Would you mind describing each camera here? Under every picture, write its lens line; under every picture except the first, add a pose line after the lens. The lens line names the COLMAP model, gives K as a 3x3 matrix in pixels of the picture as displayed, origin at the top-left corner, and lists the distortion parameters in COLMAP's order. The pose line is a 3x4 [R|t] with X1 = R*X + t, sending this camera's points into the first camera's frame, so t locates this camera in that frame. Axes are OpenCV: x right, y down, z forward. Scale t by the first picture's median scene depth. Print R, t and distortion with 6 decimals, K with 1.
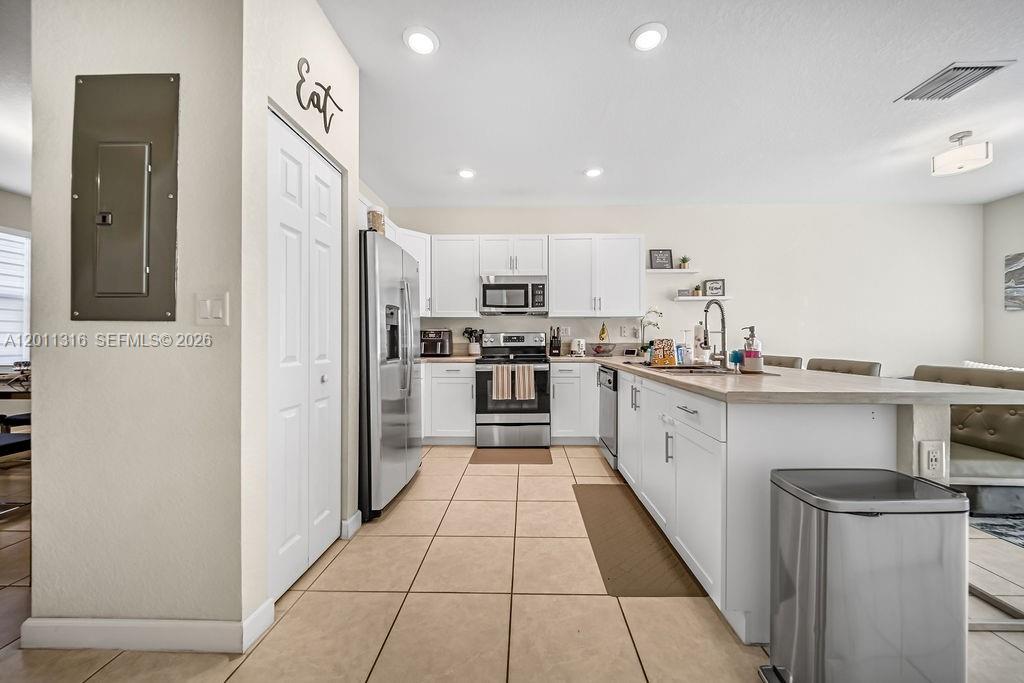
lens RADIAL K [[358.9, 0, 516.4], [0, 358.9, 346.1], [0, 0, 1]] dist [-0.000208, -0.001413]
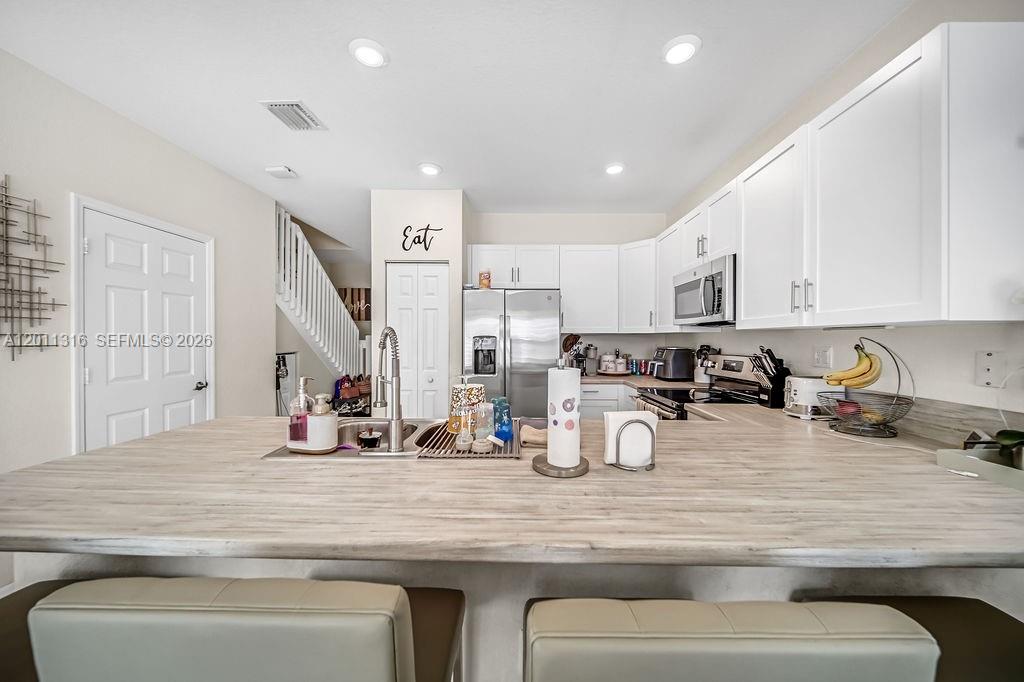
lens RADIAL K [[358.9, 0, 516.2], [0, 358.9, 341.4], [0, 0, 1]] dist [-0.000208, -0.001413]
pose [[-0.013767, 0.011061, -0.999844, 0.601723], [-0.019192, 0.999752, 0.011325, -0.060667], [0.999721, 0.019345, -0.013552, 0.647809]]
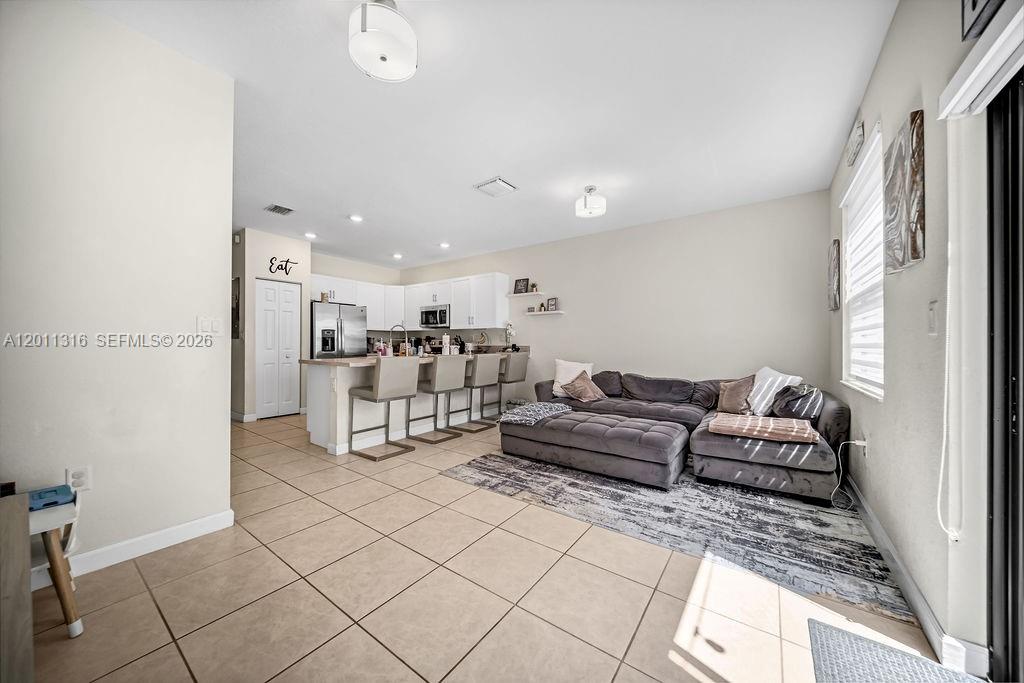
lens RADIAL K [[358.9, 0, 514.2], [0, 358.9, 346.1], [0, 0, 1]] dist [-0.000208, -0.001413]
pose [[0.817281, 0.008370, -0.576179, 1.216808], [-0.014533, 0.999876, -0.006089, 0.001299], [0.576056, 0.013349, 0.817301, -0.164193]]
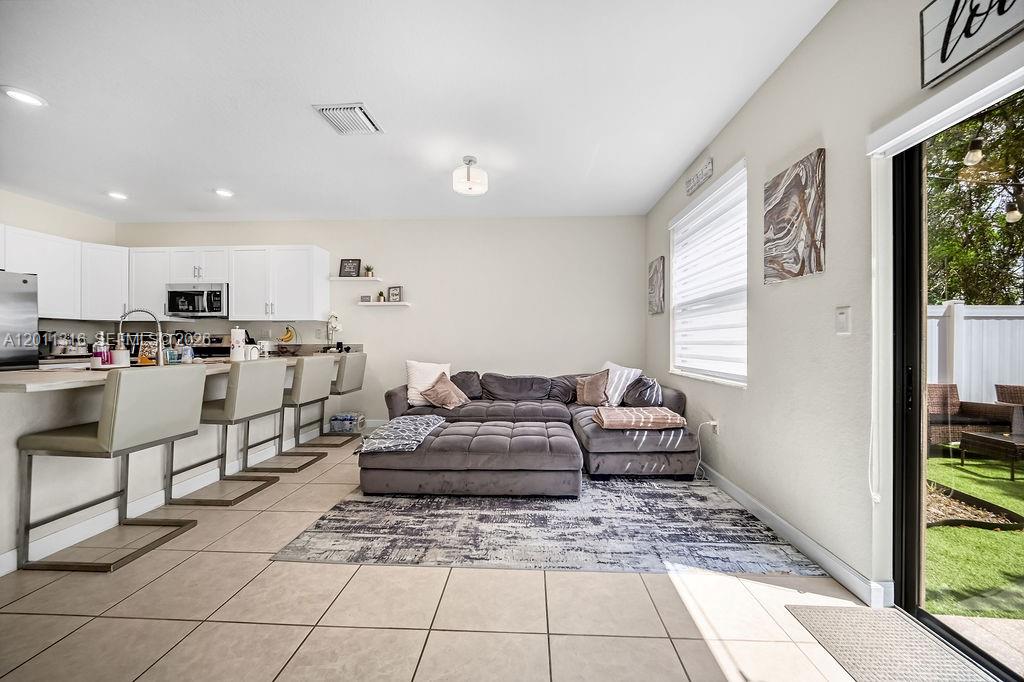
lens RADIAL K [[358.9, 0, 522.5], [0, 358.9, 341.5], [0, 0, 1]] dist [-0.000208, -0.001413]
pose [[0.999571, 0.001638, -0.029256, 0.984157], [-0.002095, 0.999877, -0.015575, -0.001167], [0.029226, 0.015630, 0.999451, -0.080544]]
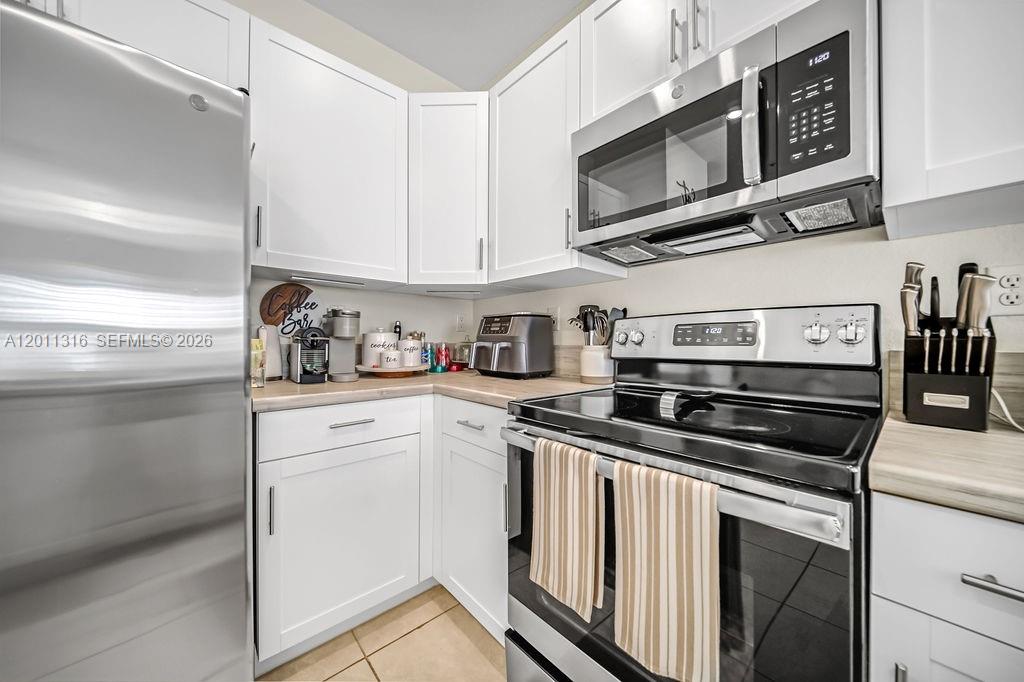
lens RADIAL K [[358.9, 0, 514.9], [0, 358.9, 342.8], [0, 0, 1]] dist [-0.000208, -0.001413]
pose [[0.671290, 0.009438, -0.741134, 0.095322], [-0.018483, 0.999821, -0.004009, -0.008928], [0.740964, 0.016390, 0.671345, 0.706231]]
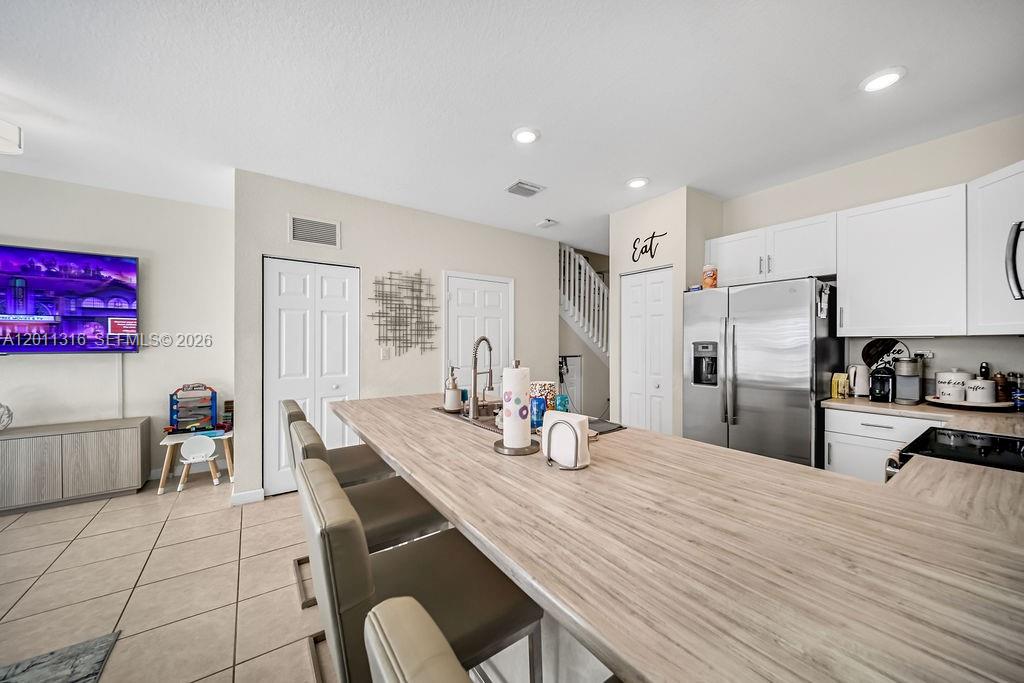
lens RADIAL K [[358.9, 0, 514.5], [0, 358.9, 344.9], [0, 0, 1]] dist [-0.000208, -0.001413]
pose [[-0.809512, 0.002644, -0.587098, 0.534532], [-0.008966, 0.999818, 0.016864, -0.064024], [0.587036, 0.018915, -0.809340, 0.916214]]
